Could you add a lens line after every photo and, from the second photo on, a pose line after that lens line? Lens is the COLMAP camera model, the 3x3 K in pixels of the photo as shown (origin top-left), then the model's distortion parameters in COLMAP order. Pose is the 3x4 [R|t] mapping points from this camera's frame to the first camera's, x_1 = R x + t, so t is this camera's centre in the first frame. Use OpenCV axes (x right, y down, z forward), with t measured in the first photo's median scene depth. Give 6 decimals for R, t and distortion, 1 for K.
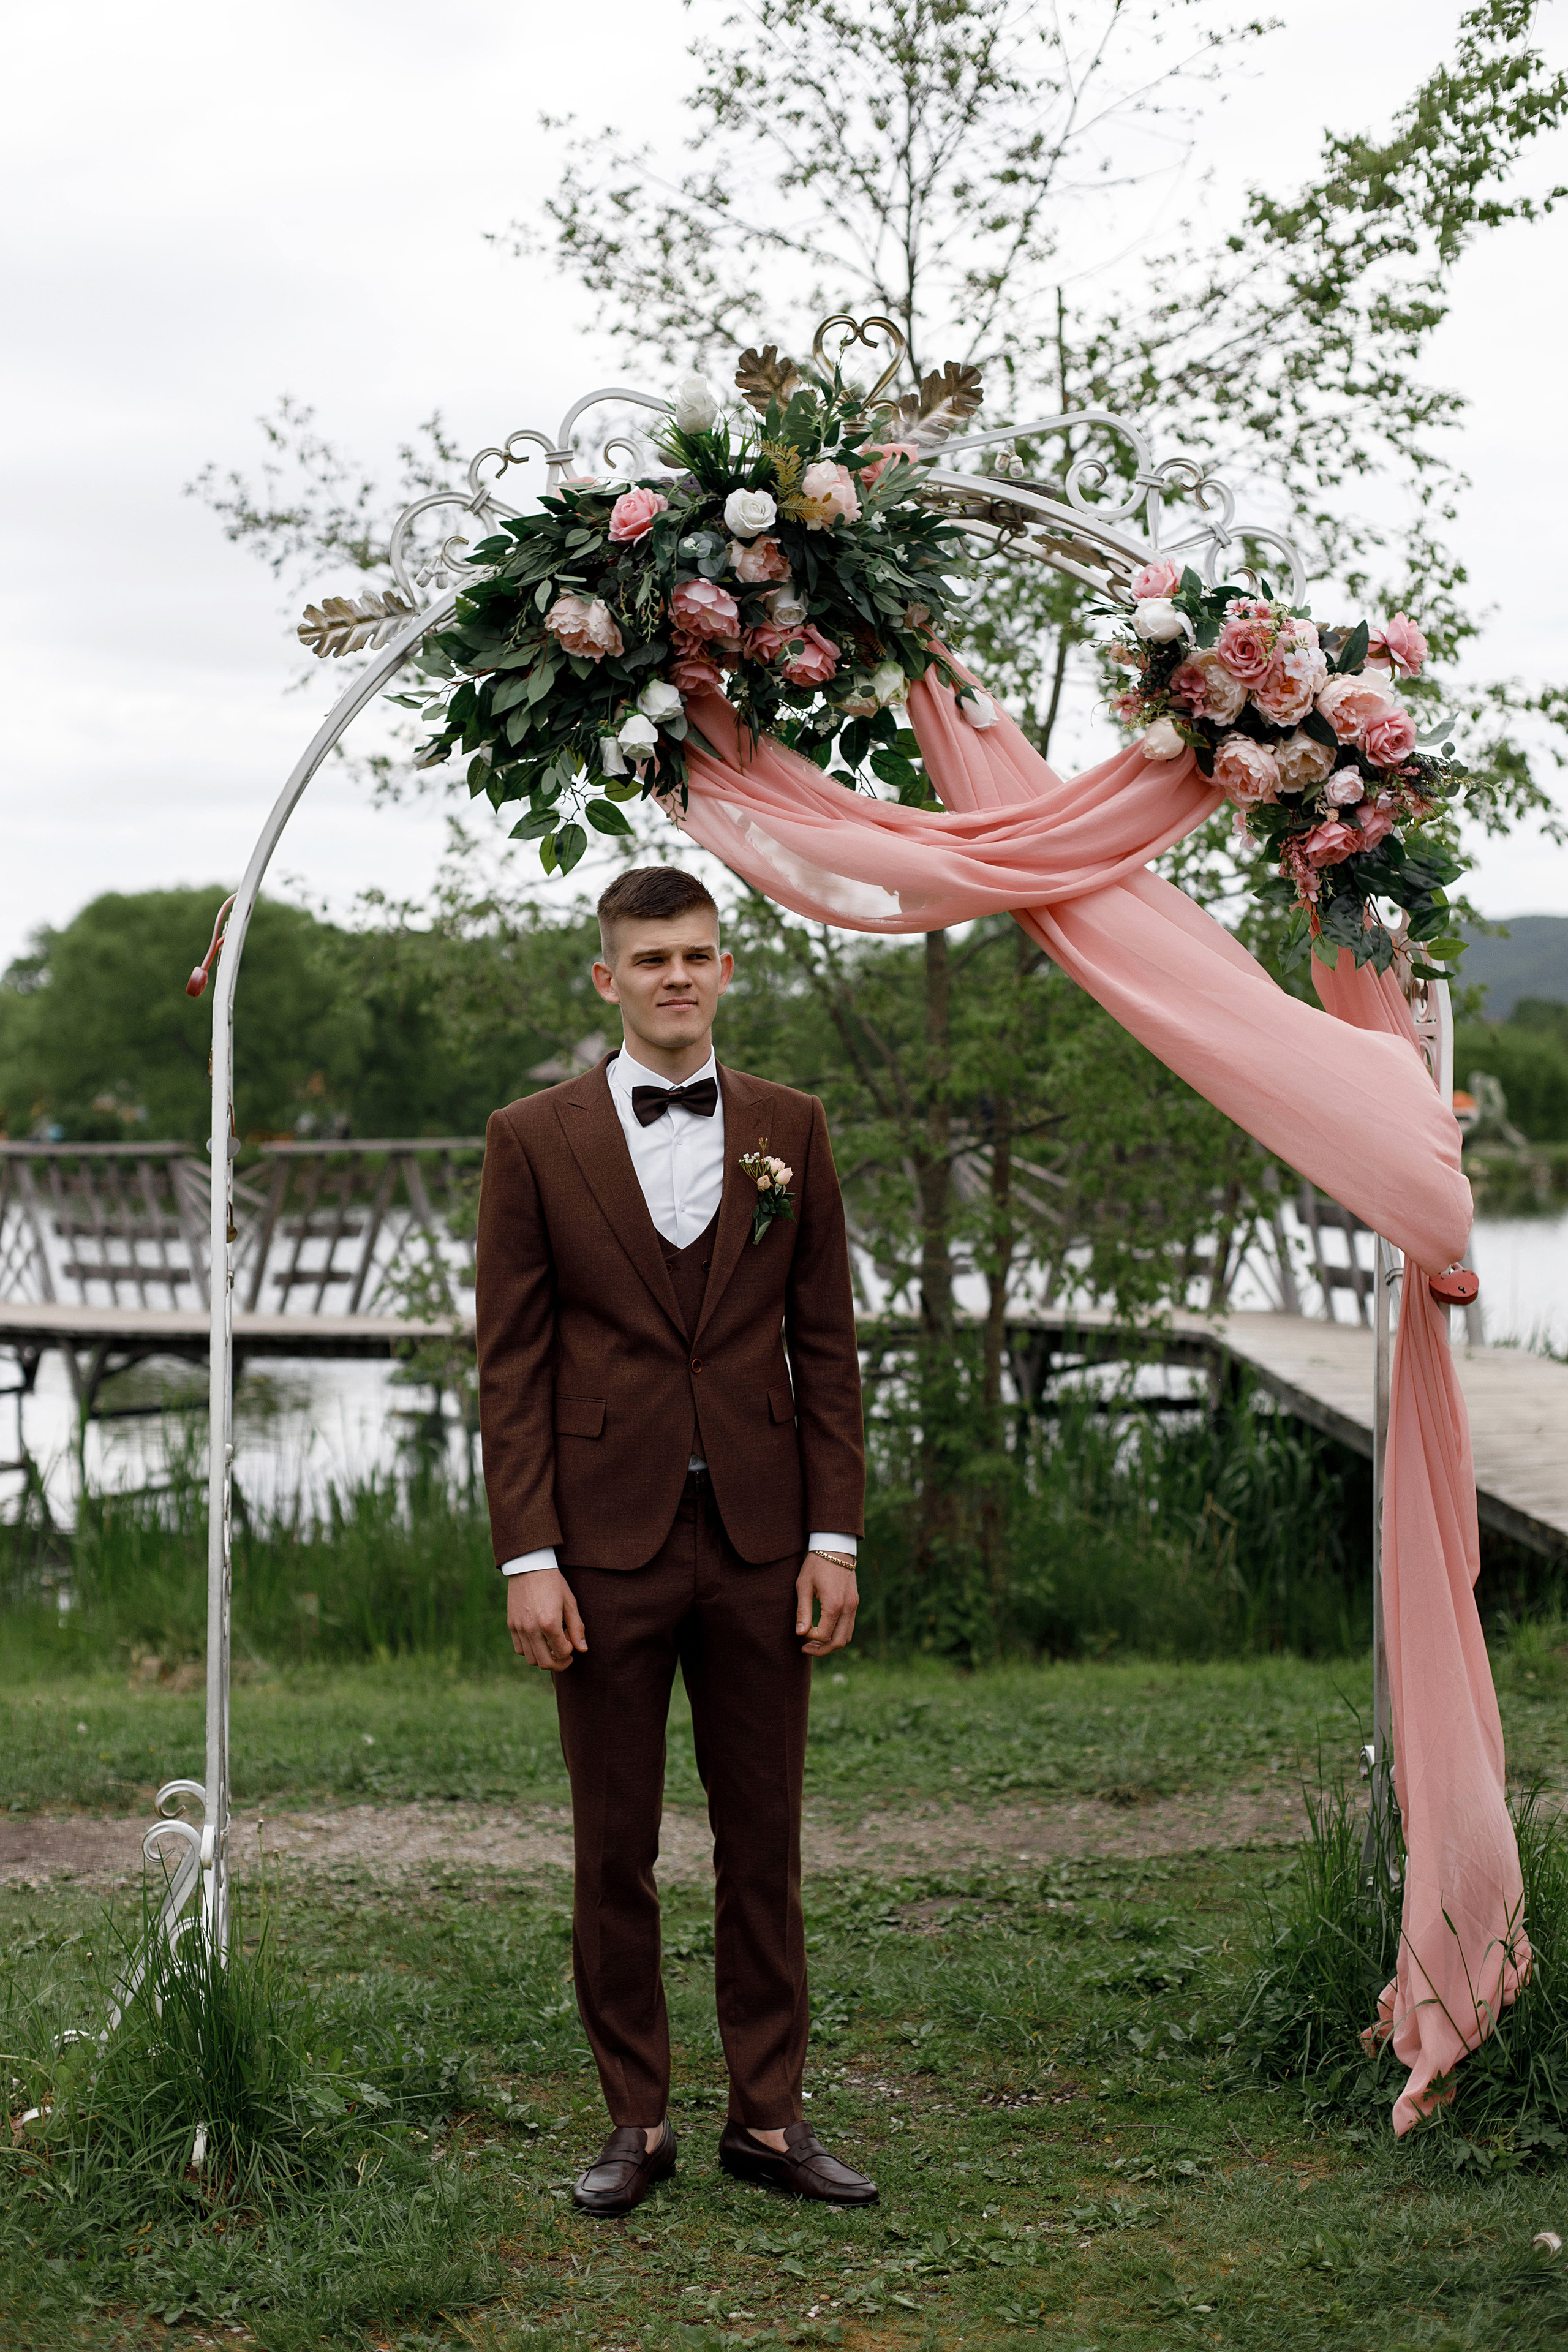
lens RADIAL K [[3453.0, 0, 843.0], [0, 3453.0, 1141.9], [0, 0, 1]] dist [-0.014023, 0.029088]
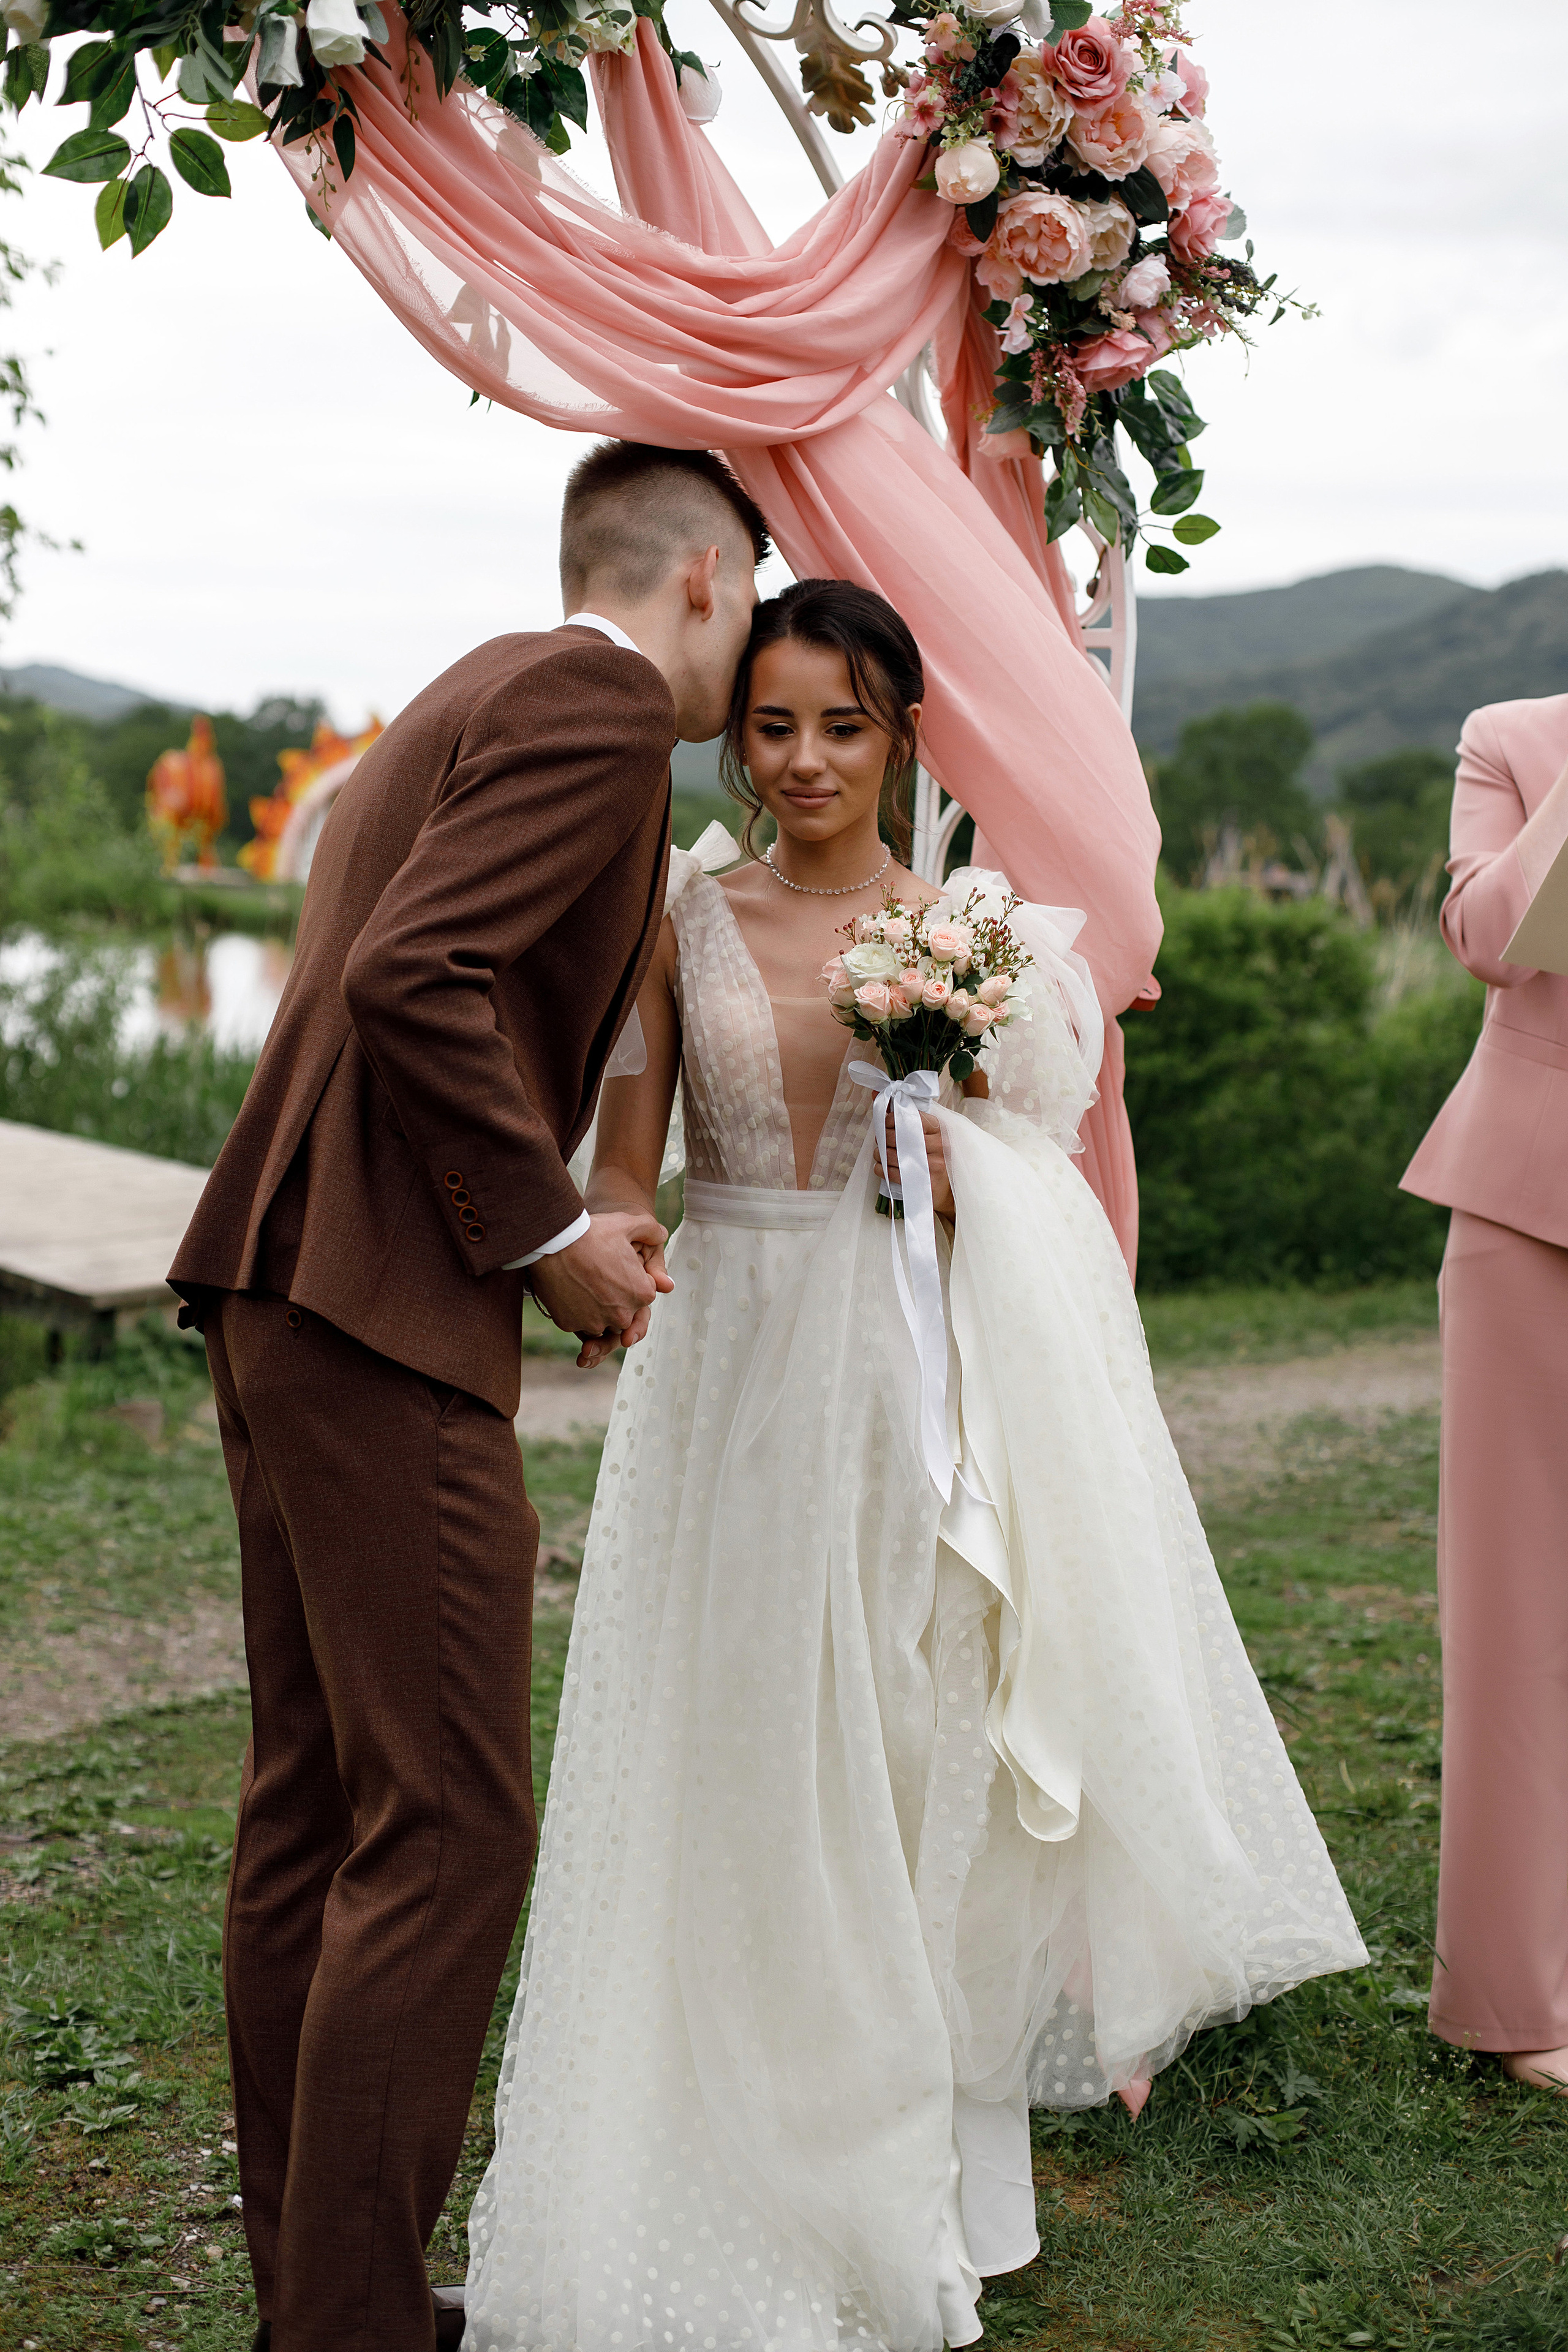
lens RADIAL K [[3374.8, 0, 783.4], [0, 3374.8, 1172.9], [0, 0, 1]] dist [-0.005596, -0.068352]
pose [[0.797225, -0.022926, 0.603247, -0.338102], [-0.032645, 0.996179, 0.081001, 0.026378], [-0.602799, -0.084269, 0.793431, 0.475082]]
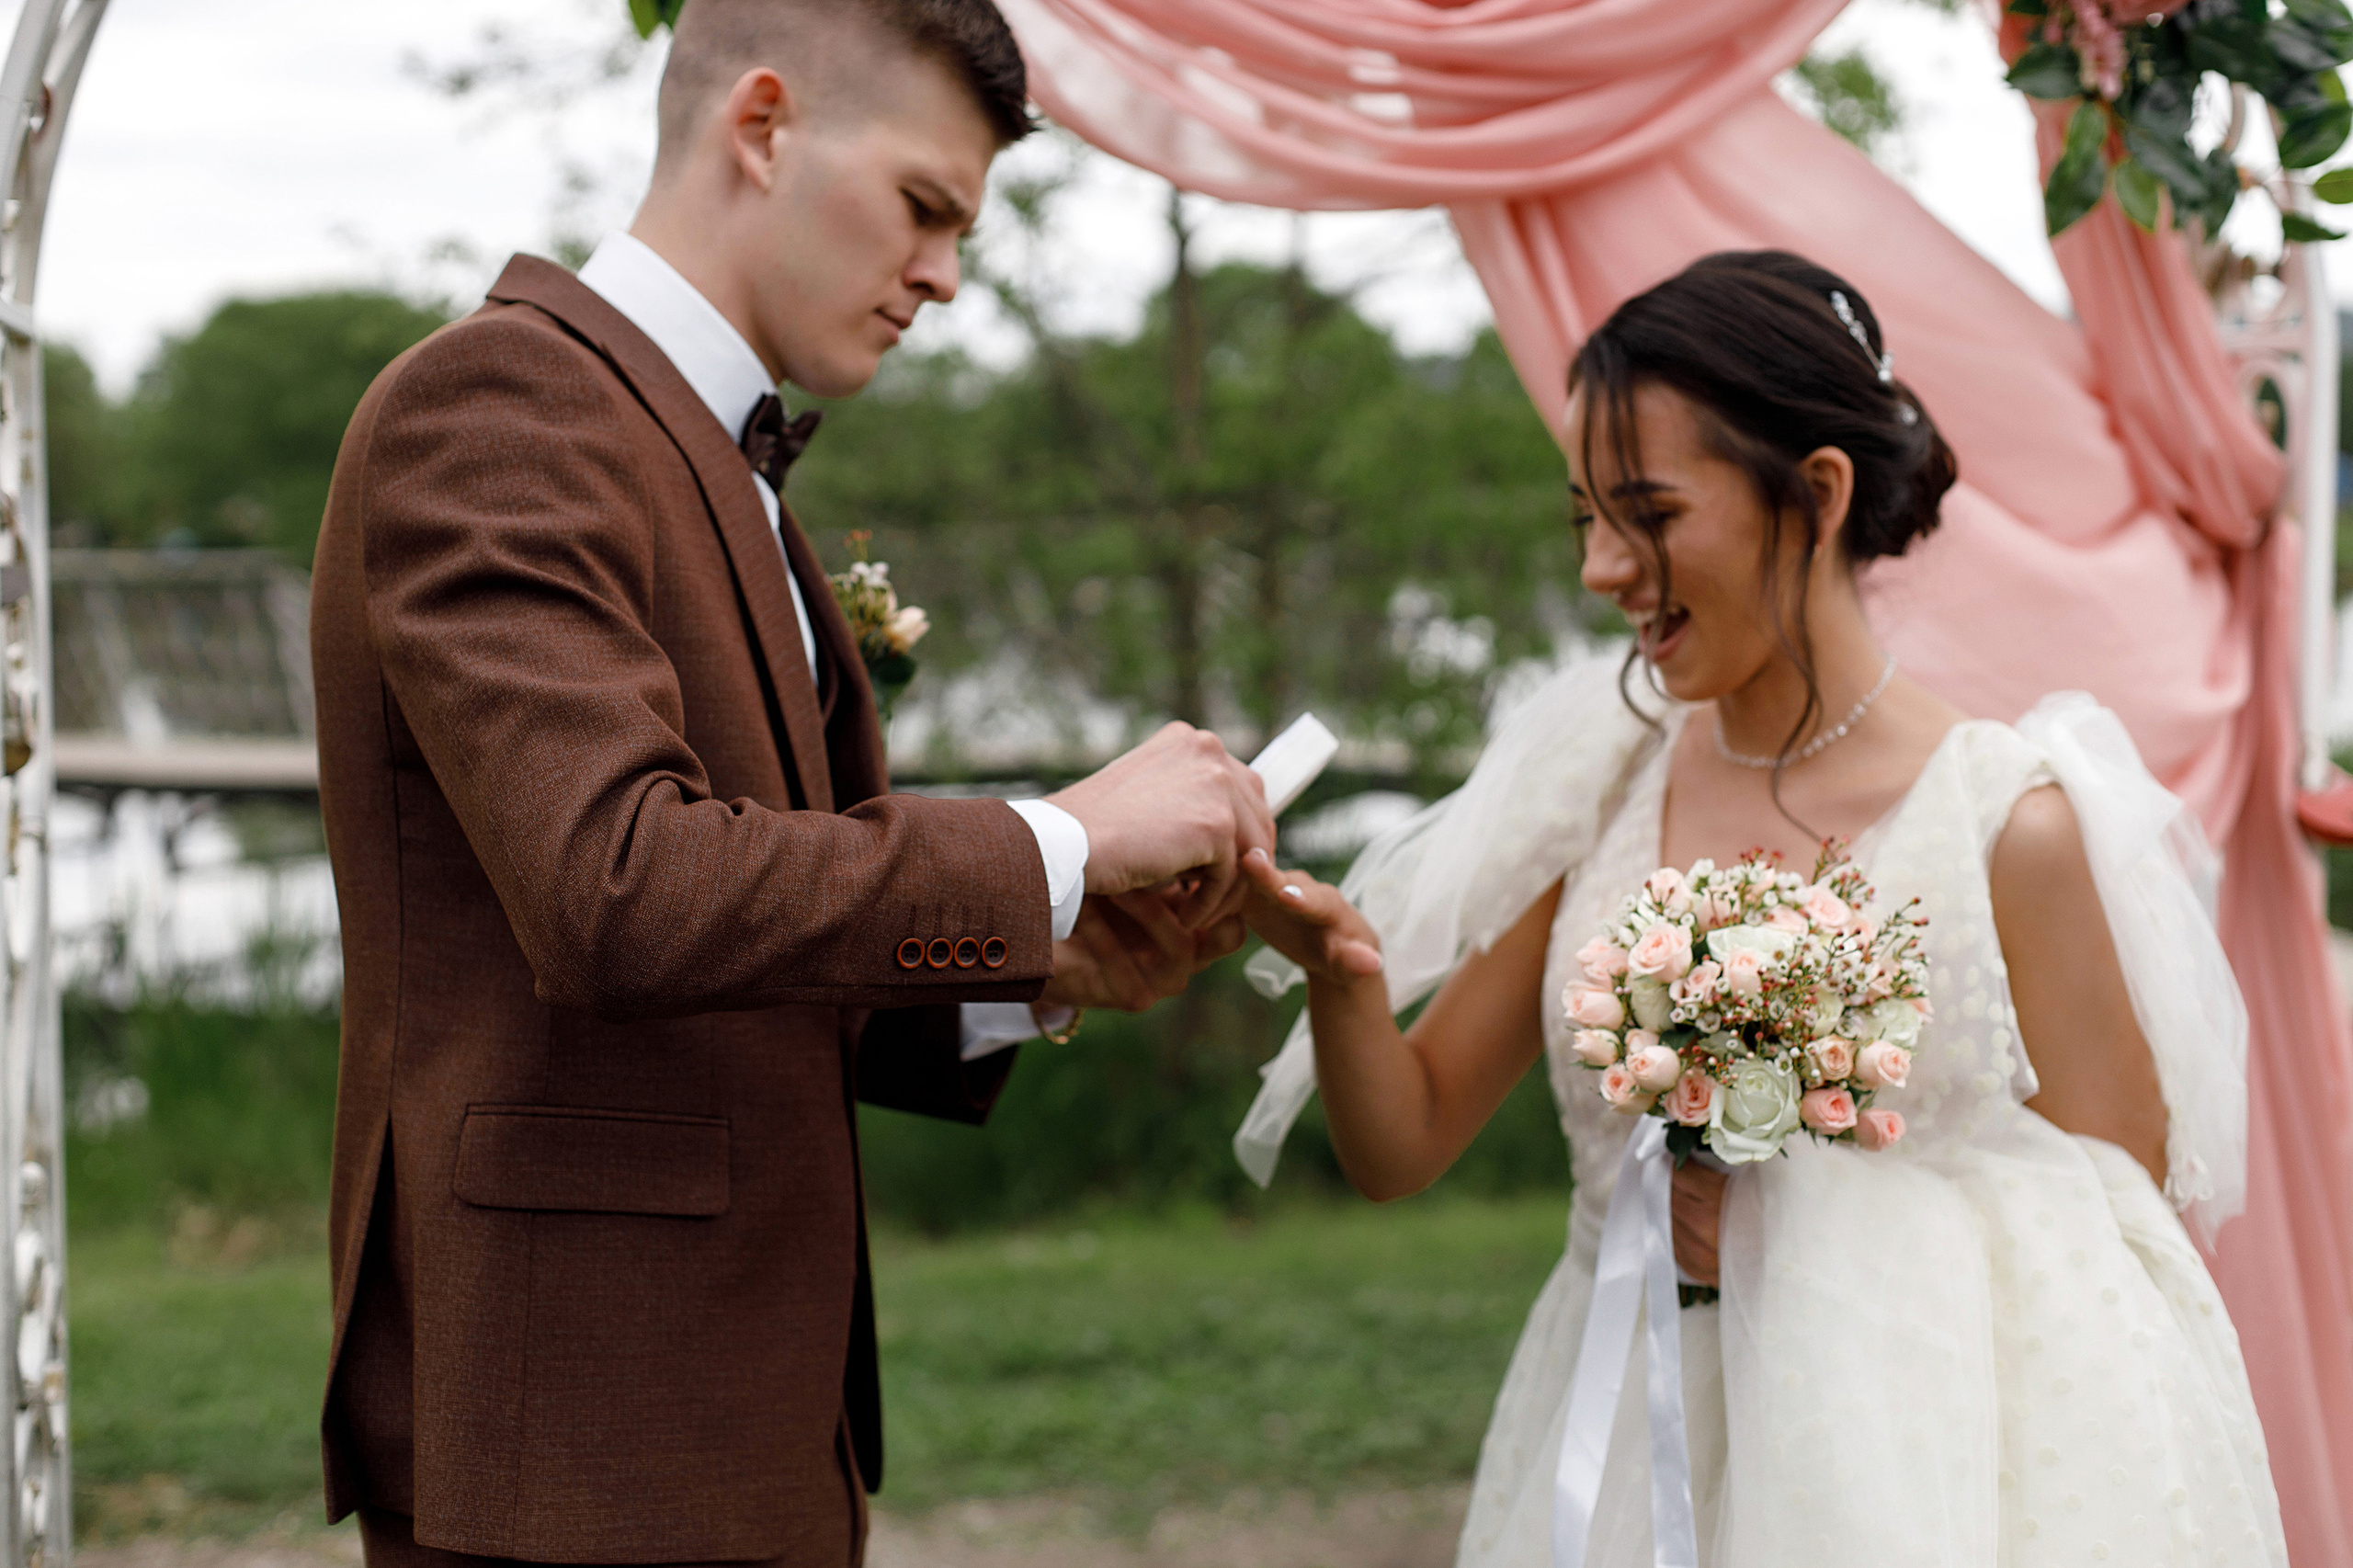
lens RADIAL K [[3458.2, 0, 1170.1], [0, 3458.2, 772.8], [0, 0, 1]] dist [0.002344, -0.036840]
pose [[0.998735, -0.016134, 0.047629, -0.033588], [0.012931, 0.997681, 0.066825, -0.003618], [-0.048597, -0.066125, 0.996627, 0.482169]]
